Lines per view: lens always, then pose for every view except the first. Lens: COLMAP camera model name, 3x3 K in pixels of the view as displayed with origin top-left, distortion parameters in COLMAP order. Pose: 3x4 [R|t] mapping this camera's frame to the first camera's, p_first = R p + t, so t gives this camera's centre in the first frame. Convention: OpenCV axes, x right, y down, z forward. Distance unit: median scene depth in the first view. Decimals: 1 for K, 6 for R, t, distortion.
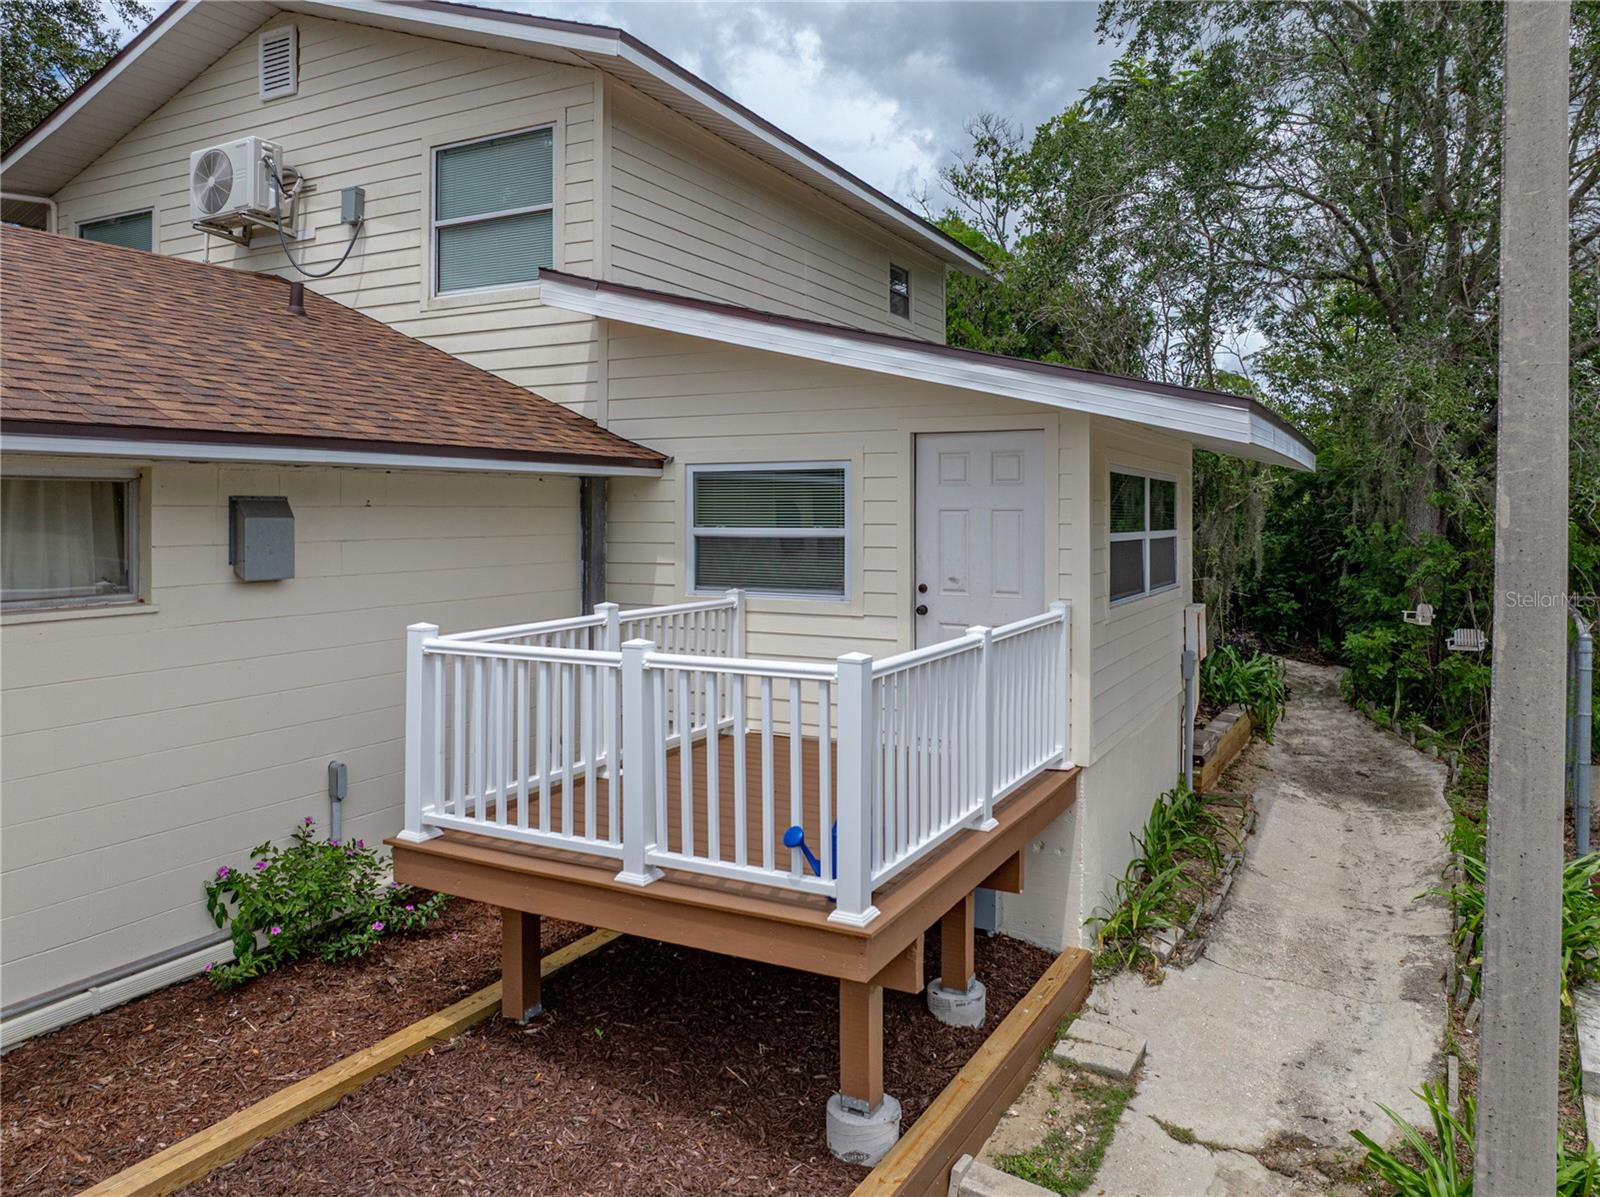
lens RADIAL K [[1158.2, 0, 795.3], [0, 1158.2, 516.2], [0, 0, 1]] dist [-0.027329, -0.004625]
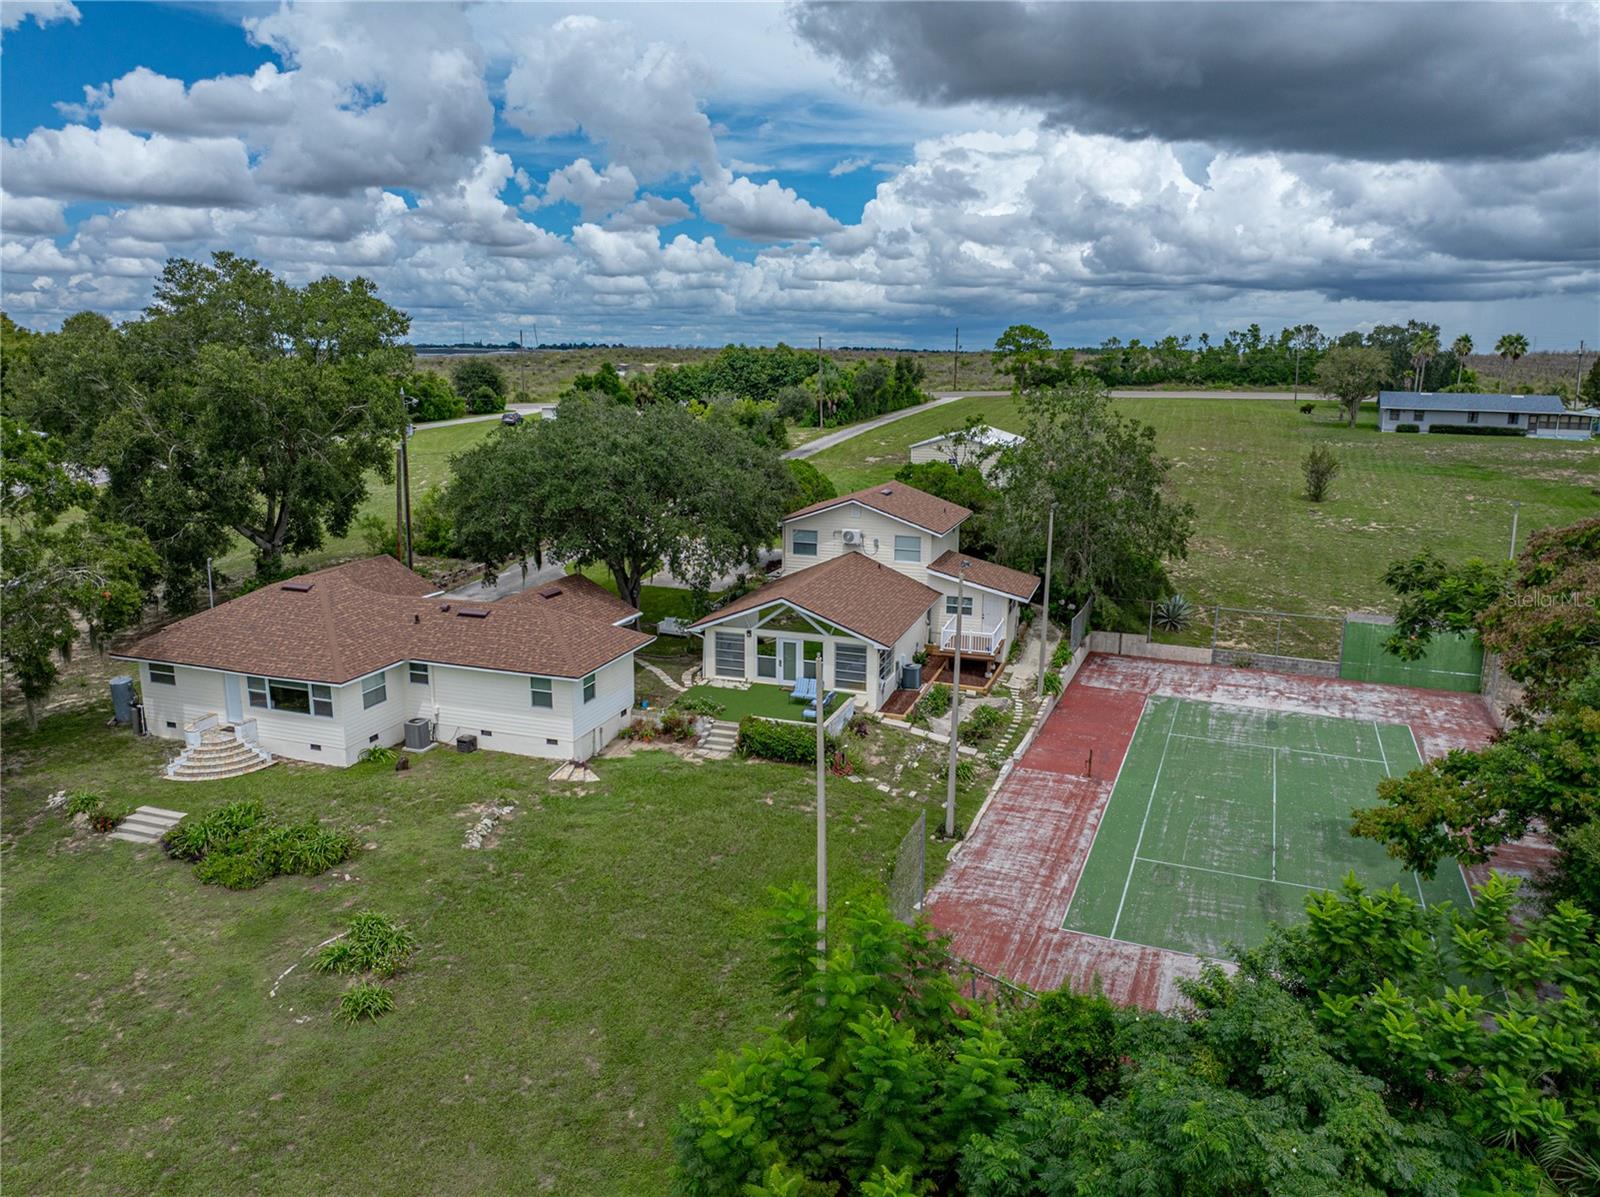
lens RADIAL K [[1122.4, 0, 800.0], [0, 1122.4, 598.5], [0, 0, 1]] dist [-0.029058, -0.000155]
pose [[0.985742, -0.029210, 0.165707, -1.618629], [-0.006161, 0.977890, 0.209029, -1.112400], [-0.168148, -0.207070, 0.963768, -4.111127]]
